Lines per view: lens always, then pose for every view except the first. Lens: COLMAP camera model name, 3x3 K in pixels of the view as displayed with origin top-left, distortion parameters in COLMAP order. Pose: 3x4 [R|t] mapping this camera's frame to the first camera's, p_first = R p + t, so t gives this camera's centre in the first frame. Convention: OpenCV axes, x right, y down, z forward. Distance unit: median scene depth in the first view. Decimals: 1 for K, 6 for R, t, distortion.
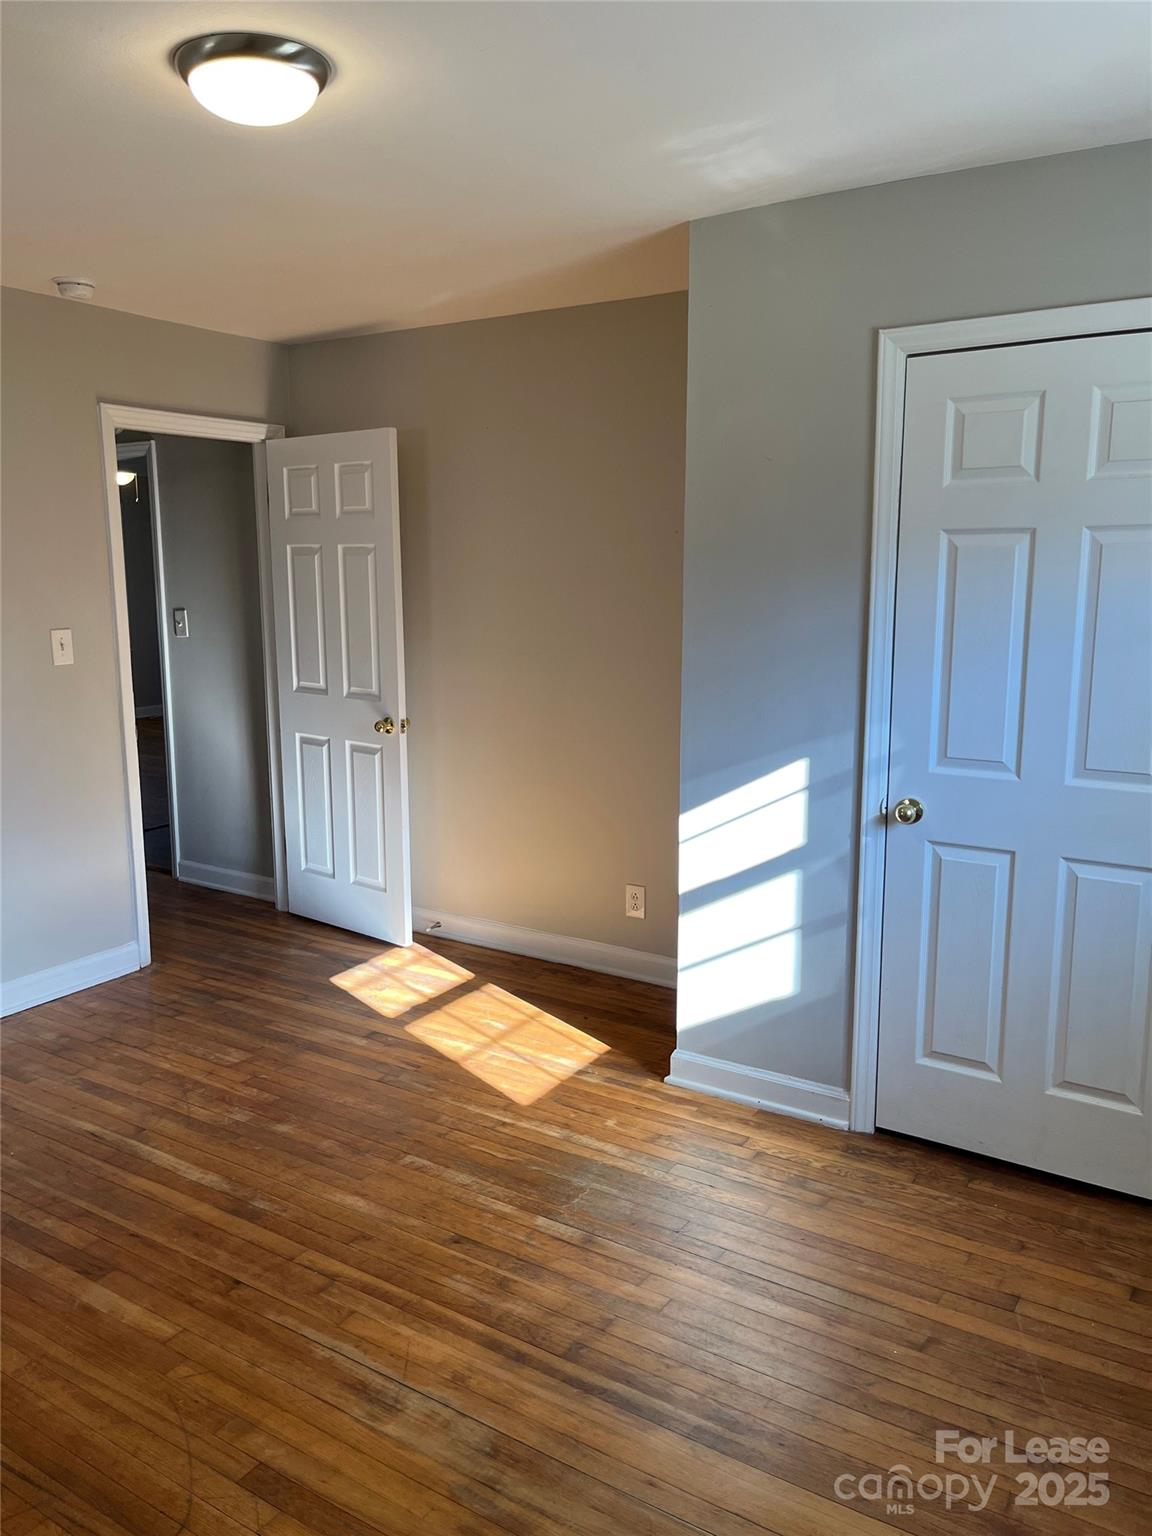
lens RADIAL K [[1158.6, 0, 575.4], [0, 1158.6, 765.2], [0, 0, 1]] dist [0.071225, -0.090398]
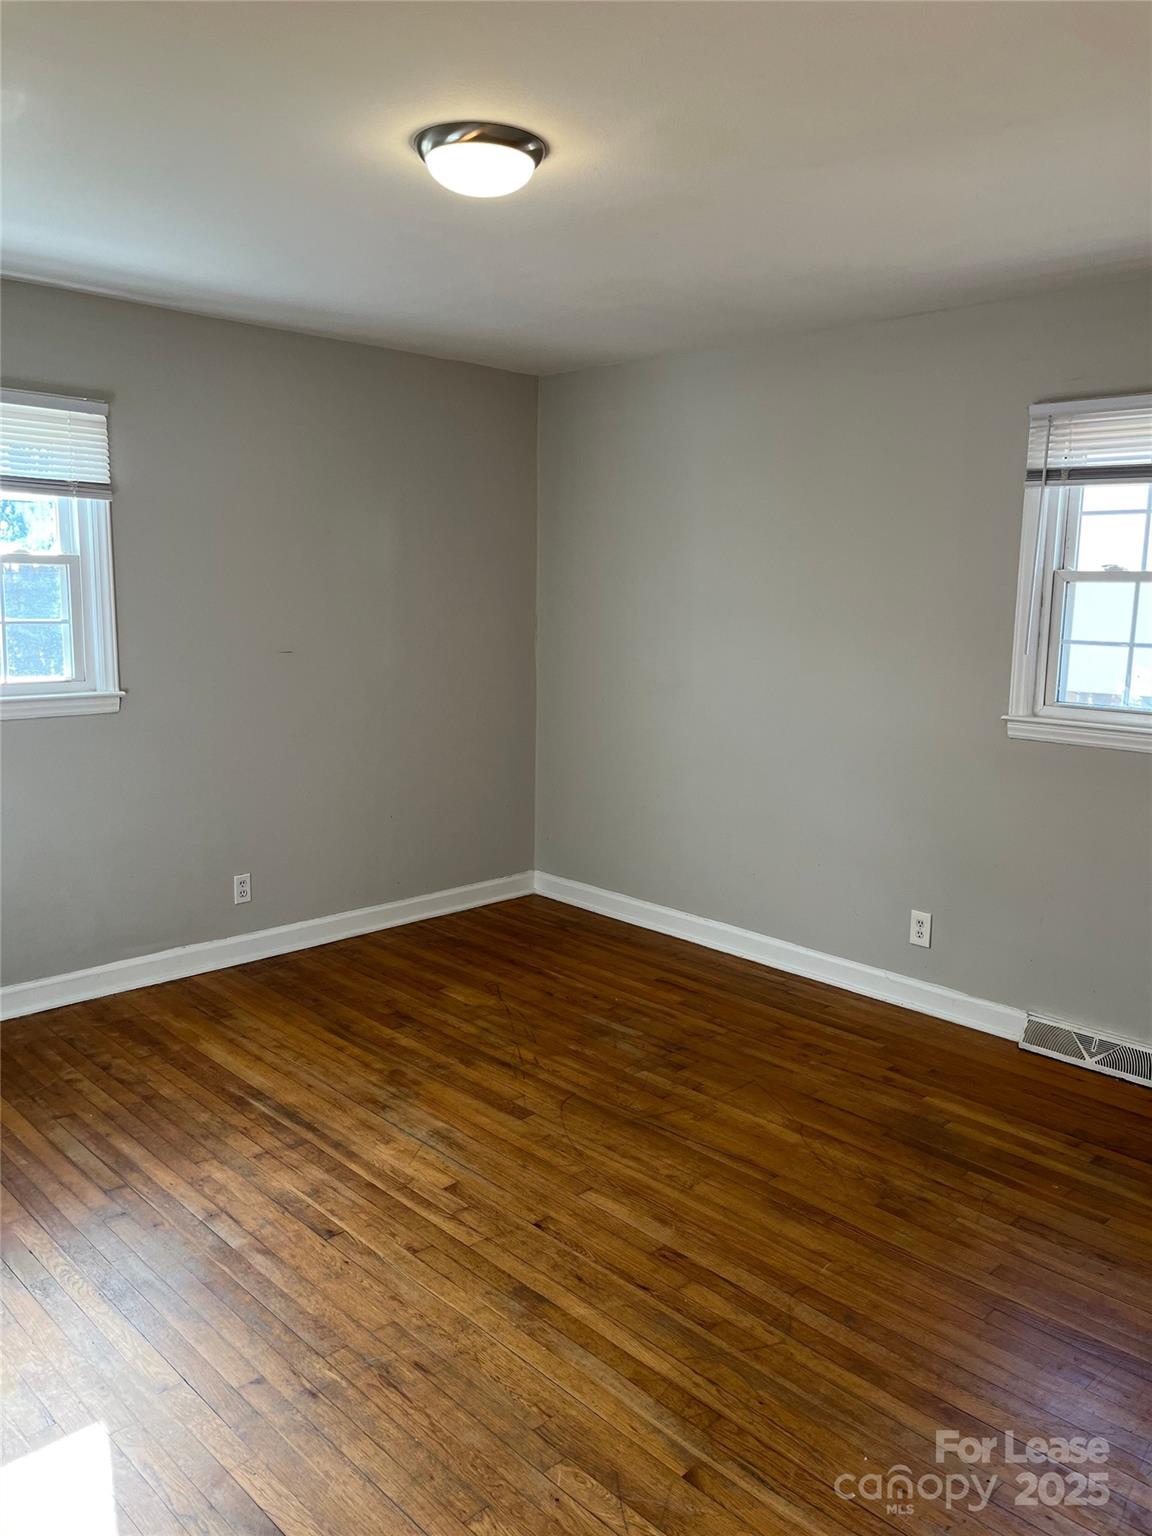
lens RADIAL K [[1158.6, 0, 564.6], [0, 1158.6, 774.6], [0, 0, 1]] dist [0.071225, -0.090398]
pose [[-0.970203, -0.052024, 0.236643, -0.570063], [0.032718, 0.939601, 0.340704, -0.337290], [-0.240075, 0.338294, -0.909902, 1.913160]]
